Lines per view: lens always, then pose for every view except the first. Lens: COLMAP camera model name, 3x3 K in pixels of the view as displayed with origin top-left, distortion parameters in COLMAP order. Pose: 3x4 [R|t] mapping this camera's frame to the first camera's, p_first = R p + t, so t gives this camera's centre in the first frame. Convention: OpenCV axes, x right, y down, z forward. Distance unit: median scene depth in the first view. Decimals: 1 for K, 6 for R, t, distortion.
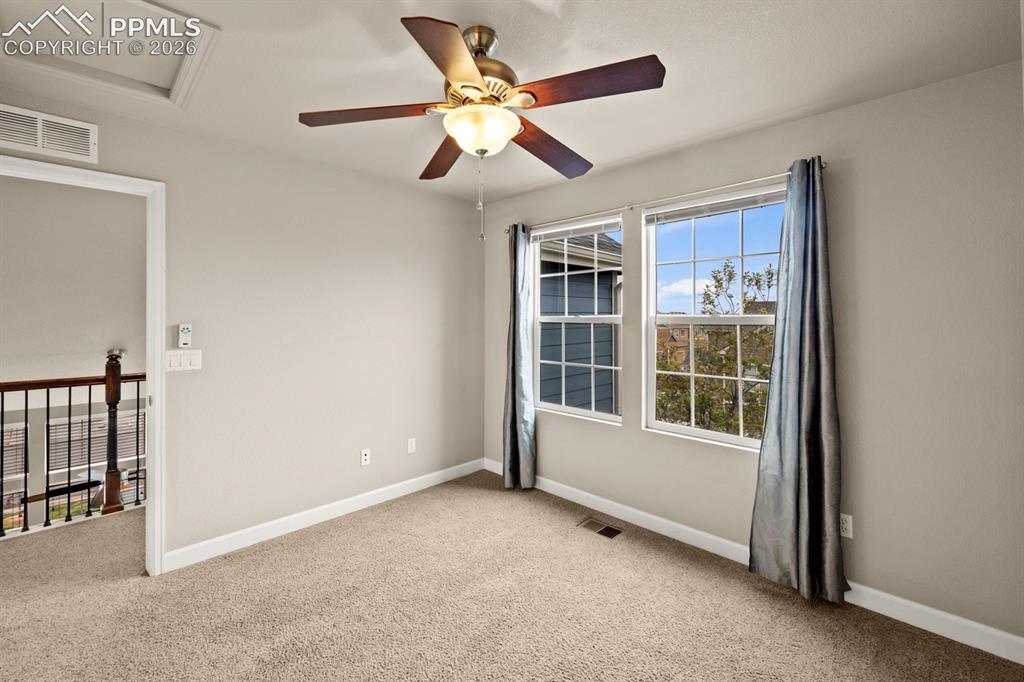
lens RADIAL K [[441.2, 0, 507.7], [0, 441.2, 314.4], [0, 0, 1]] dist [-0.000619, -0.000108]
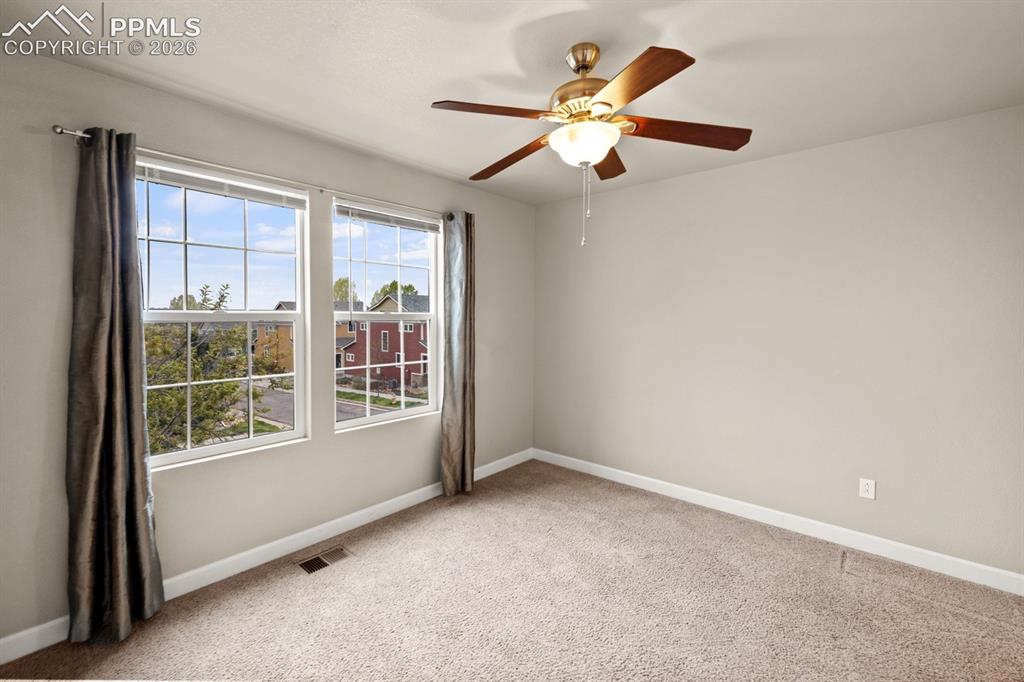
lens RADIAL K [[434.0, 0, 505.0], [0, 434.0, 320.6], [0, 0, 1]] dist [-0.000194, -0.000261]
pose [[-0.052576, -0.007538, 0.998588, -0.665784], [-0.005141, 0.999960, 0.007278, 0.015611], [-0.998604, -0.004752, -0.052612, 0.723737]]
